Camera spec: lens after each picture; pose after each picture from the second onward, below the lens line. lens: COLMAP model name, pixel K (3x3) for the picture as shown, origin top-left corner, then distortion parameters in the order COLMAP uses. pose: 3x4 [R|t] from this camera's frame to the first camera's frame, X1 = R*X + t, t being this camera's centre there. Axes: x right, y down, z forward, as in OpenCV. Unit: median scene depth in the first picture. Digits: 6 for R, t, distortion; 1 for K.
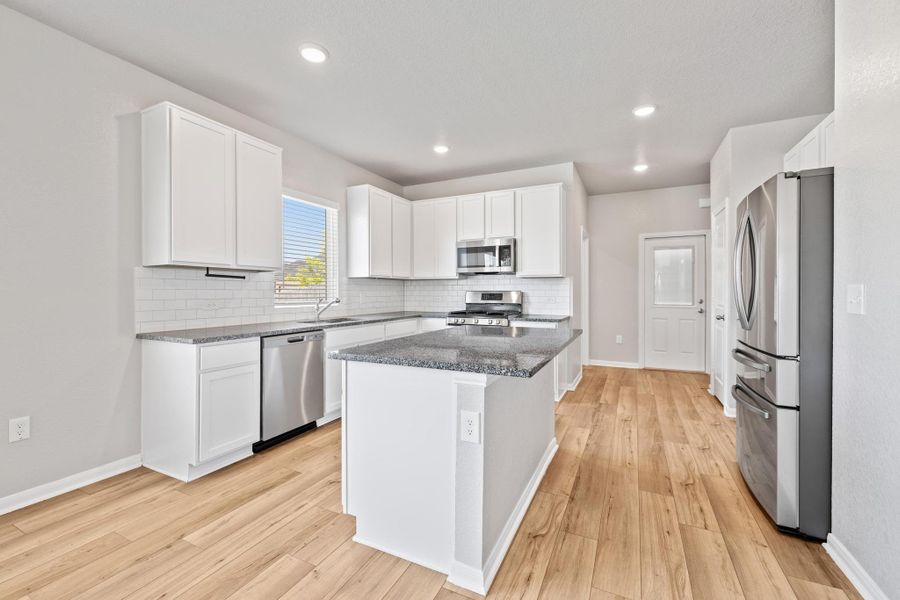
lens RADIAL K [[378.8, 0, 446.0], [0, 378.8, 291.8], [0, 0, 1]] dist [0.006024, 0.000203]
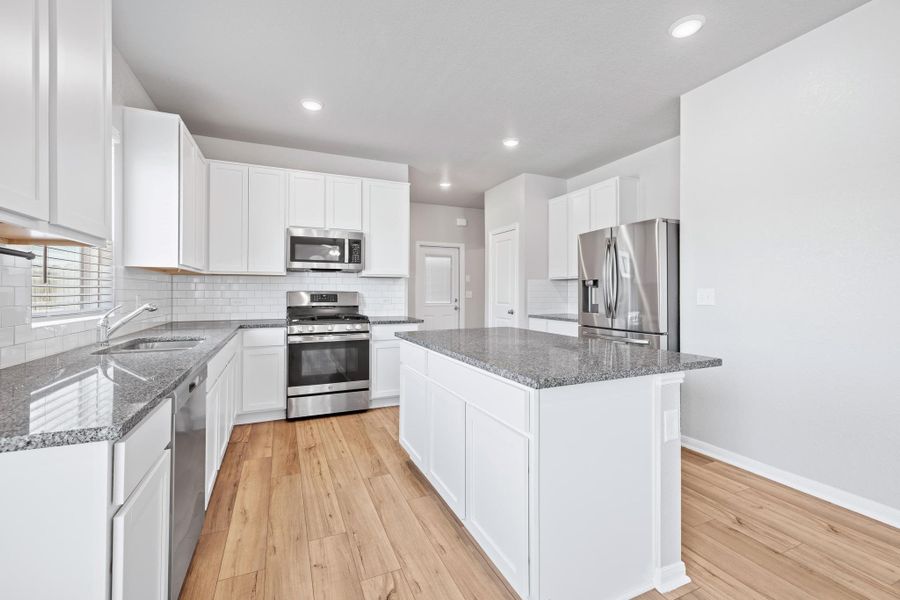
lens RADIAL K [[383.8, 0, 446.5], [0, 383.8, 288.5], [0, 0, 1]] dist [0.000524, 0.000211]
pose [[0.640967, 0.010079, 0.767503, -0.410763], [-0.001473, 0.999928, -0.011901, 0.001622], [-0.767567, 0.006498, 0.640935, 0.279025]]
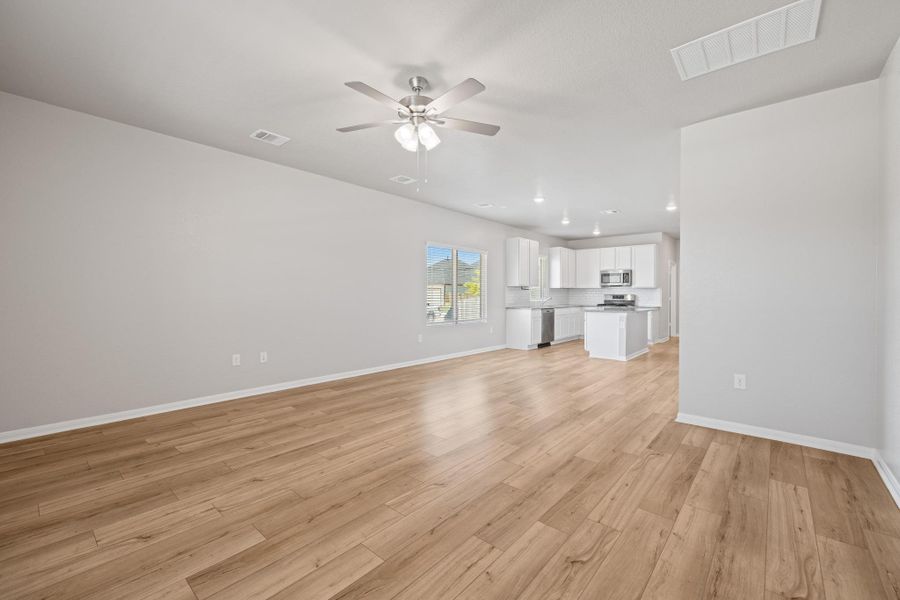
lens RADIAL K [[376.4, 0, 444.2], [0, 376.4, 297.1], [0, 0, 1]] dist [0.000719, -0.000407]
pose [[0.965669, 0.005643, -0.259715, -0.292459], [-0.003375, 0.999952, 0.009177, -0.003245], [0.259754, -0.007985, 0.965642, -1.370843]]
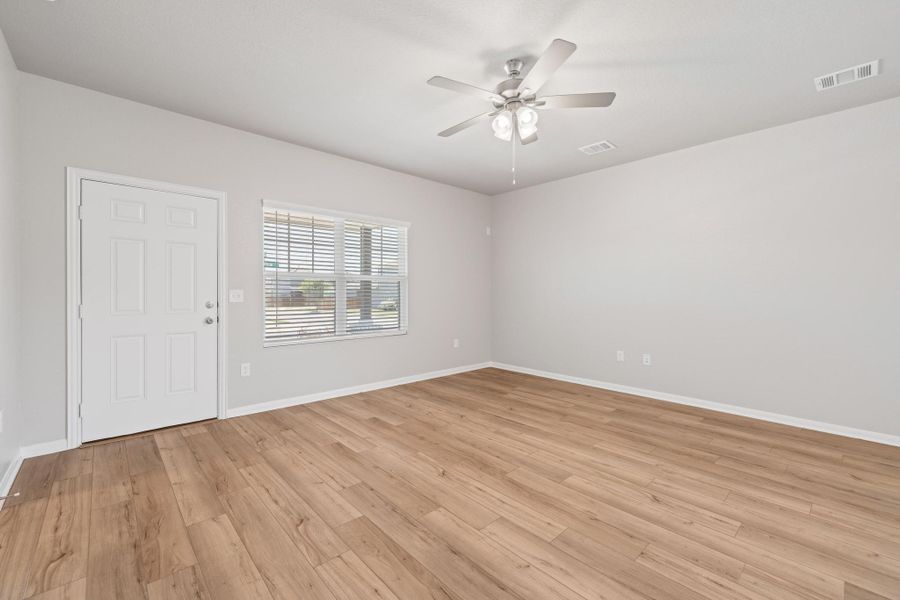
lens RADIAL K [[378.8, 0, 446.0], [0, 378.8, 291.8], [0, 0, 1]] dist [0.006024, 0.000203]
pose [[-0.361084, -0.003618, -0.932526, 0.104033], [-0.002756, 0.999992, -0.002812, -0.004440], [0.932529, 0.001555, -0.361091, -0.636589]]
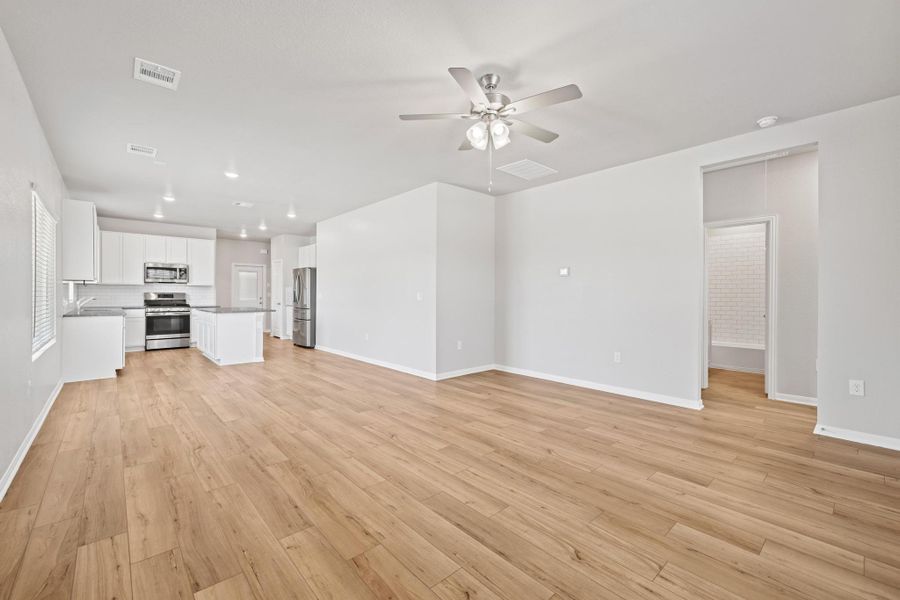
lens RADIAL K [[376.4, 0, 444.2], [0, 376.4, 297.1], [0, 0, 1]] dist [0.000719, -0.000407]
pose [[0.377285, -0.005587, 0.926080, -1.122720], [-0.005939, 0.999947, 0.008452, -0.004615], [-0.926078, -0.008688, 0.377232, -0.925855]]
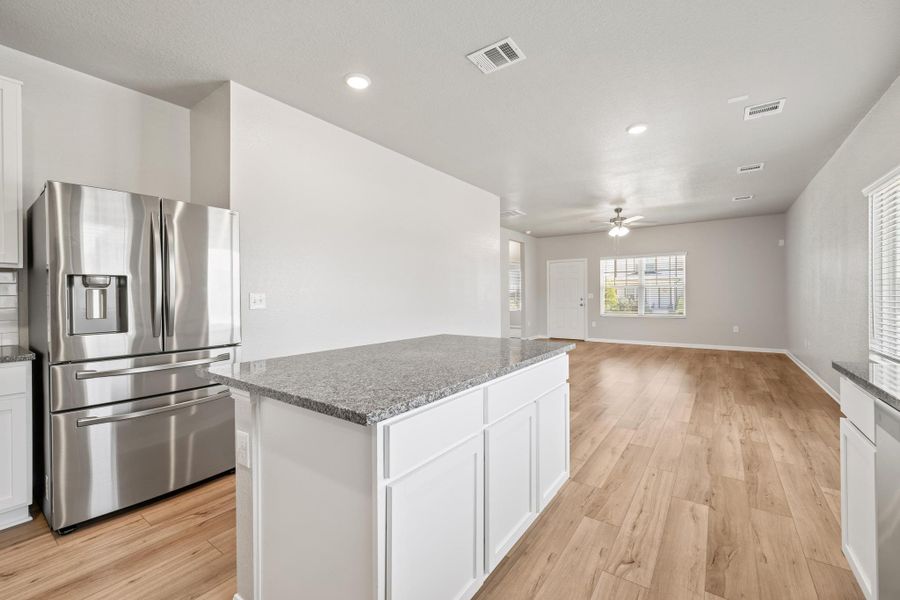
lens RADIAL K [[376.4, 0, 444.2], [0, 376.4, 297.1], [0, 0, 1]] dist [0.000719, -0.000407]
pose [[-0.985272, 0.006041, 0.170887, -0.042017], [0.006373, 0.999979, 0.001393, 0.001434], [-0.170875, 0.002461, -0.985290, 0.966109]]
